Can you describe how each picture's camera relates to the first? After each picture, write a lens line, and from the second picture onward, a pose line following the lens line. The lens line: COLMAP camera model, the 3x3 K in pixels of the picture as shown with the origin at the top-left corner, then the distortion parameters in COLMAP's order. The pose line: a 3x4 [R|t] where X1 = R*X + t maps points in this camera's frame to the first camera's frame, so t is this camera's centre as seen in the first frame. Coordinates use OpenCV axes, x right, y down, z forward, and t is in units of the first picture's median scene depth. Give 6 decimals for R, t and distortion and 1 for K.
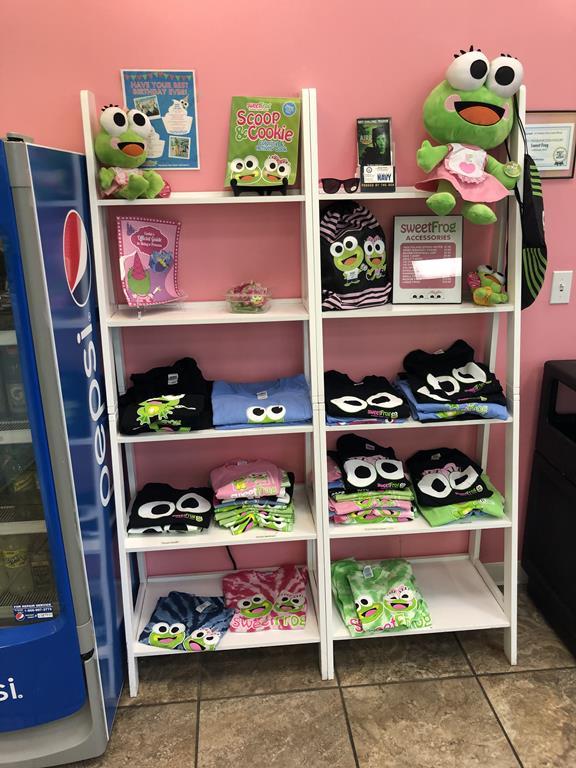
lens RADIAL K [[628.4, 0, 288.0], [0, 628.4, 384.0], [0, 0, 1]] dist [0.050863, -0.074893]
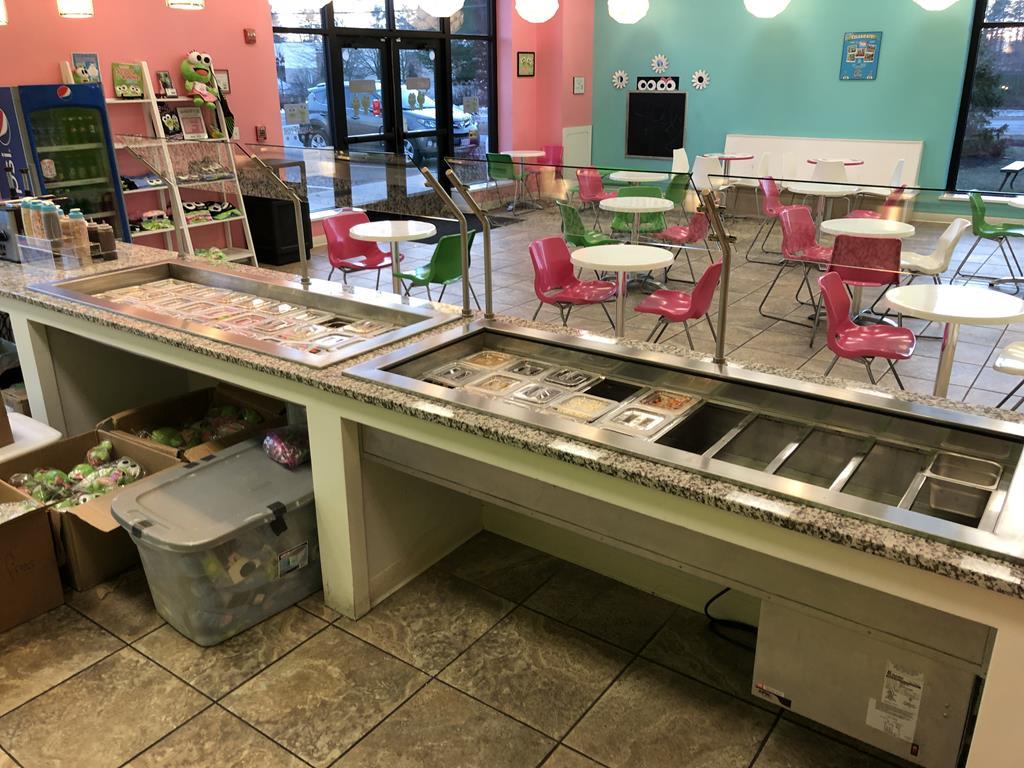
lens RADIAL K [[837.8, 0, 512.0], [0, 837.8, 384.0], [0, 0, 1]] dist [0.050863, -0.074893]
pose [[0.656038, -0.249646, 0.712244, -1.849519], [0.220306, 0.965952, 0.135651, 0.740821], [-0.721858, 0.067919, 0.688700, -2.571822]]
